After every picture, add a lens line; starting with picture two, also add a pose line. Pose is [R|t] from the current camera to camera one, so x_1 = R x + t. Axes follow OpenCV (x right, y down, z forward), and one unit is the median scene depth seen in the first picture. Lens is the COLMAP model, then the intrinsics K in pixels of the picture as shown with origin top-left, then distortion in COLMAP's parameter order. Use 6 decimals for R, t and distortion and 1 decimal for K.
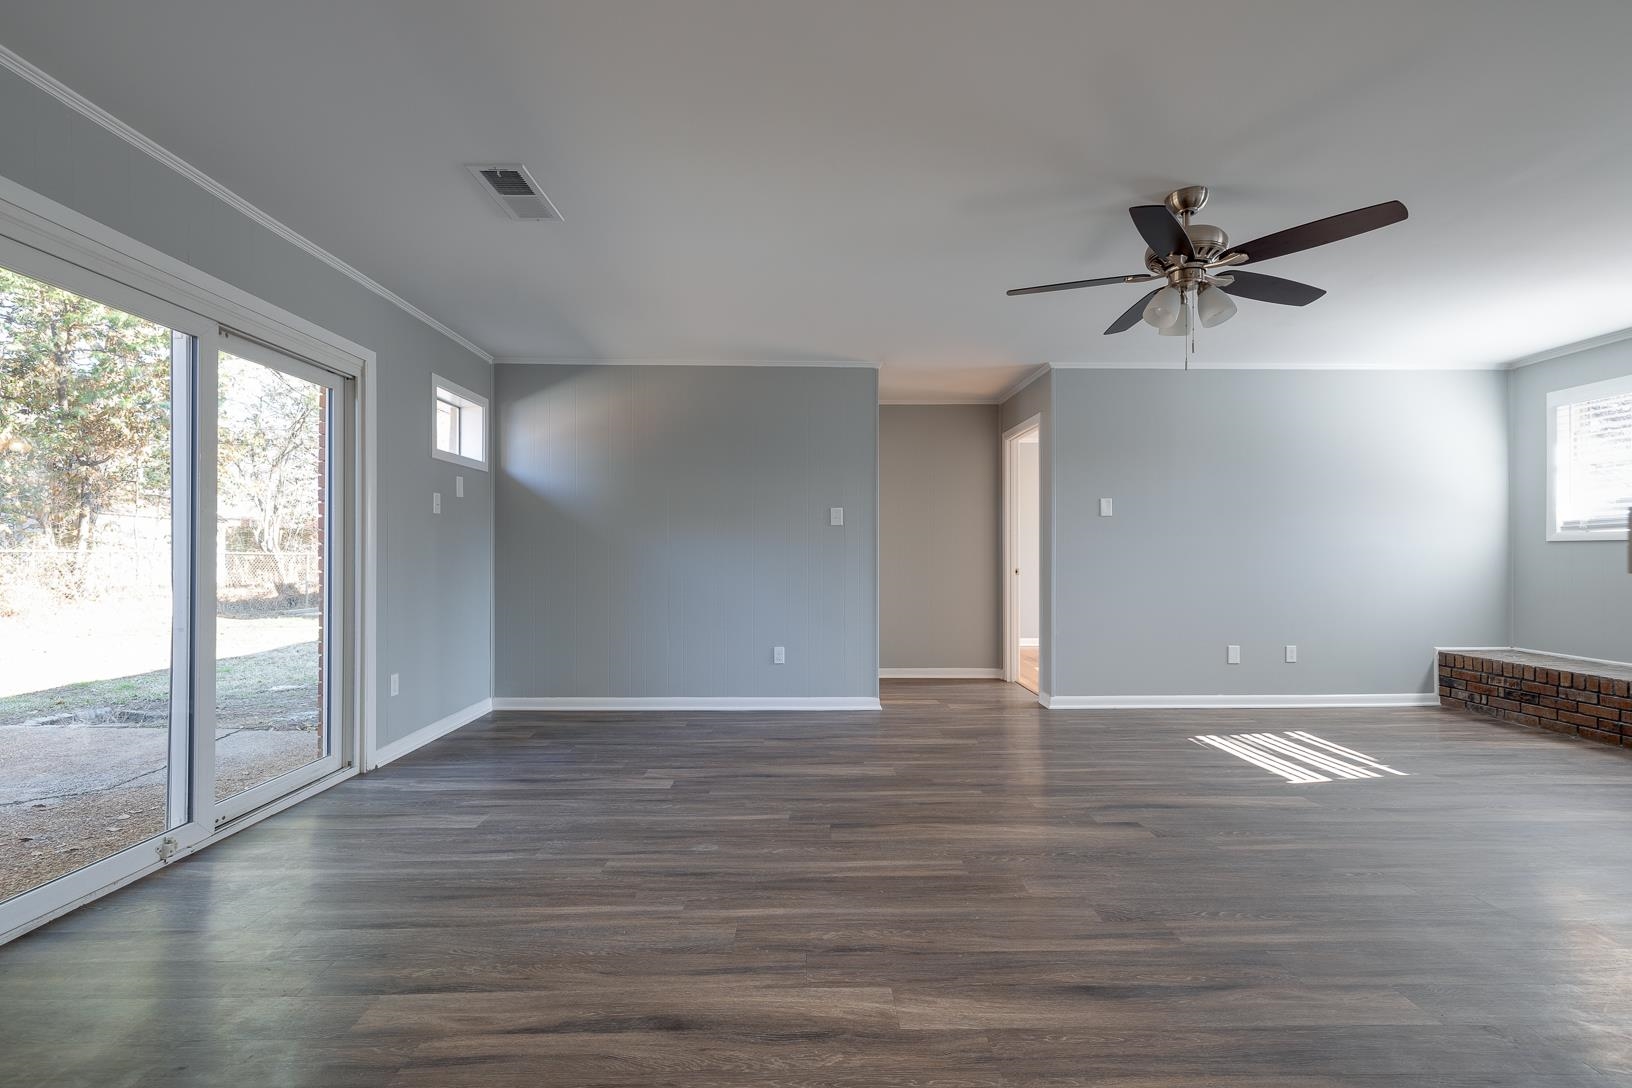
lens RADIAL K [[695.3, 0, 815.3], [0, 695.3, 548.2], [0, 0, 1]] dist [0.001580, 0.000209]
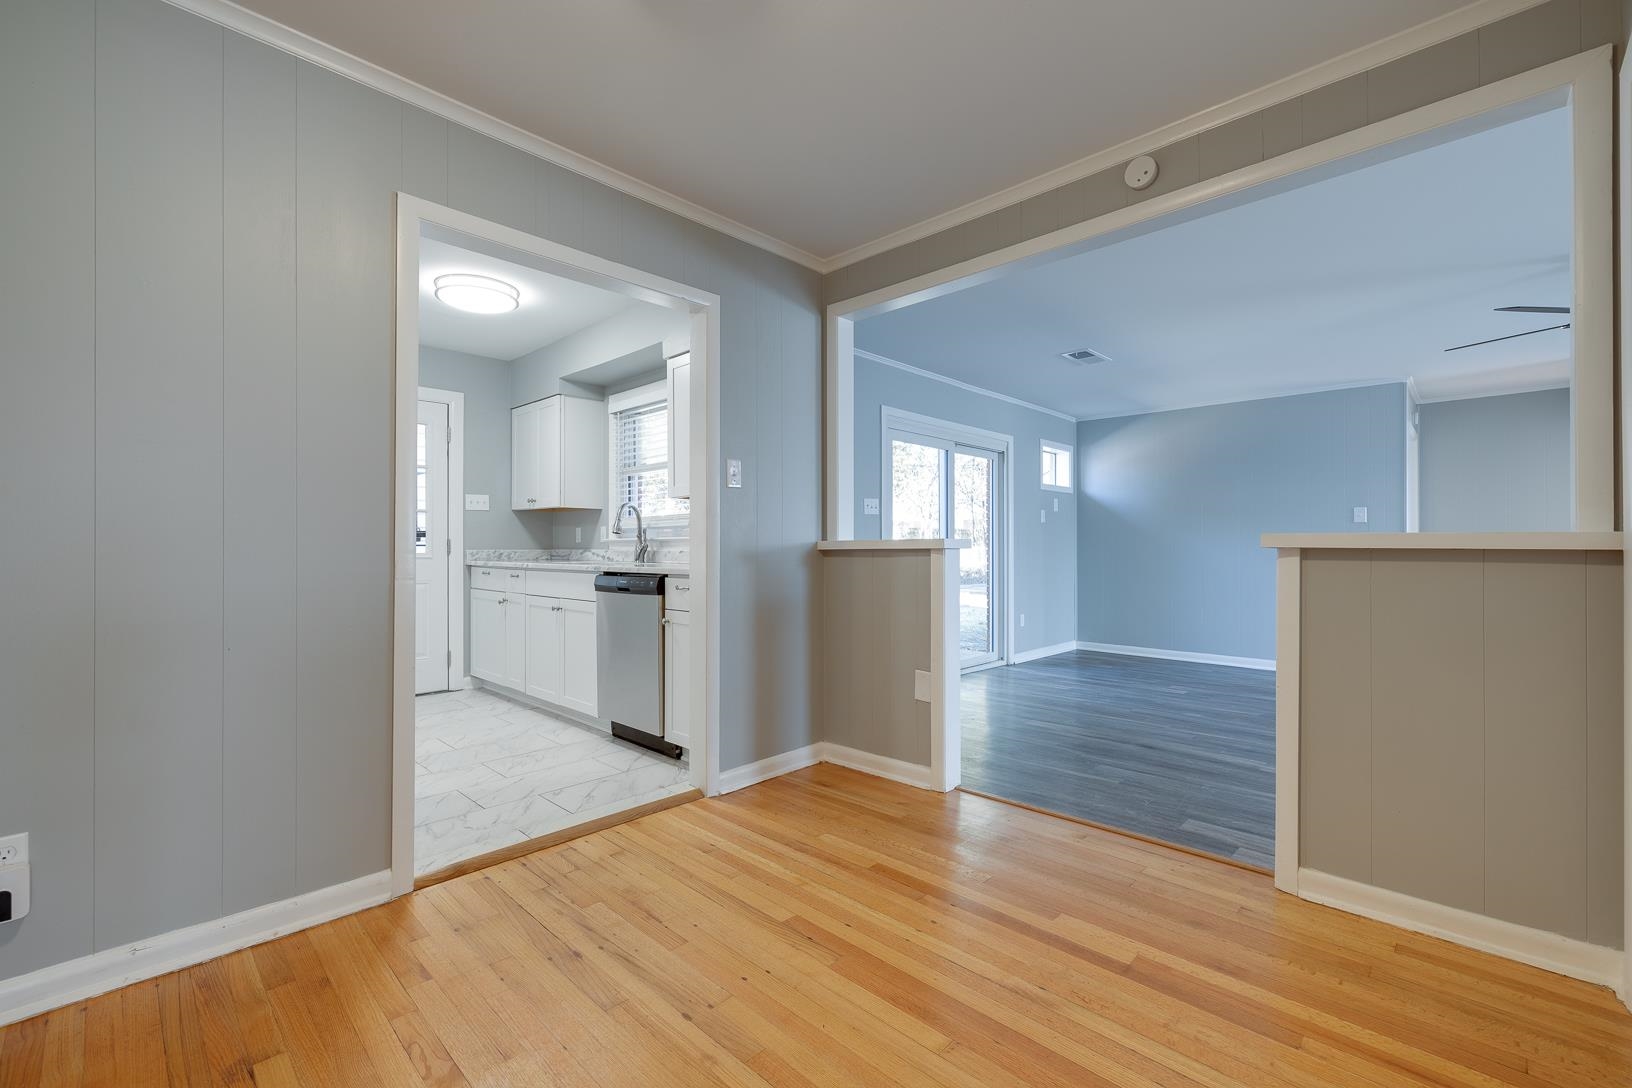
lens RADIAL K [[695.3, 0, 815.3], [0, 695.3, 548.2], [0, 0, 1]] dist [0.001580, 0.000209]
pose [[0.698120, -0.000458, -0.715981, 0.270466], [0.005090, 0.999978, 0.004324, 0.001343], [0.715963, -0.006663, 0.698107, -0.561058]]
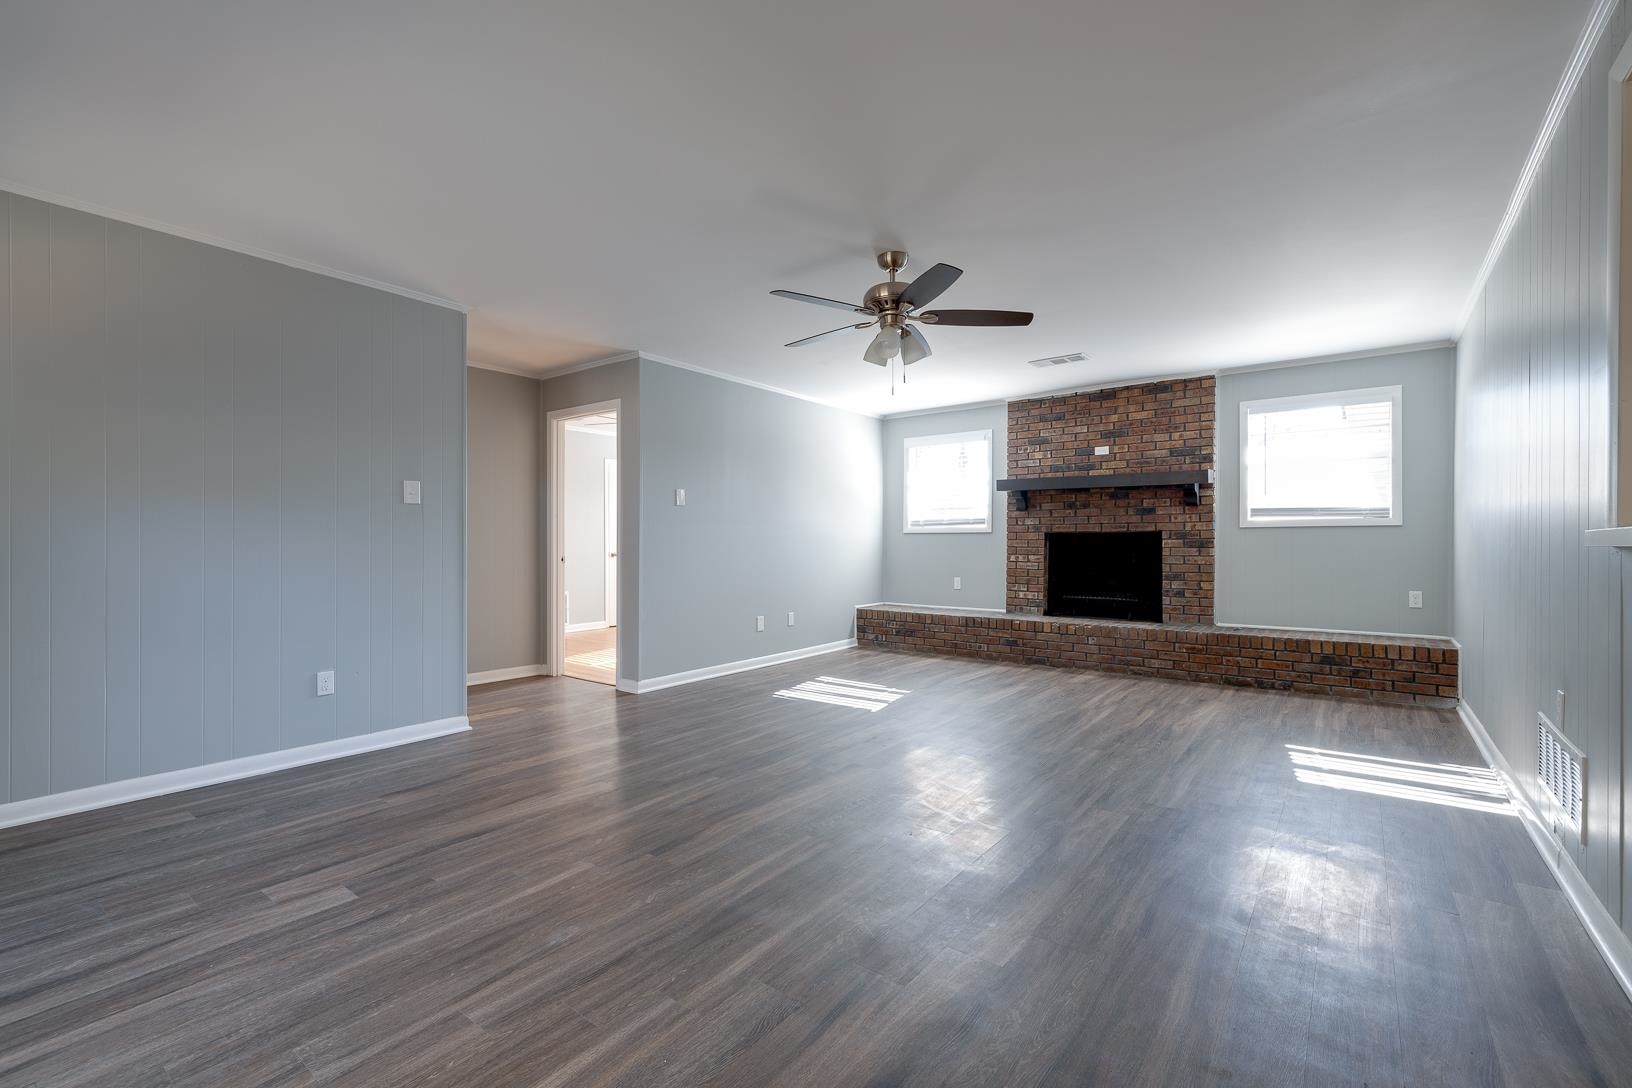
lens RADIAL K [[692.9, 0, 815.8], [0, 692.9, 540.6], [0, 0, 1]] dist [0.000604, 0.000111]
pose [[0.634617, 0.000517, 0.772826, -0.357590], [-0.005734, 0.999975, 0.004040, 0.003039], [-0.772805, -0.006995, 0.634605, 0.207232]]
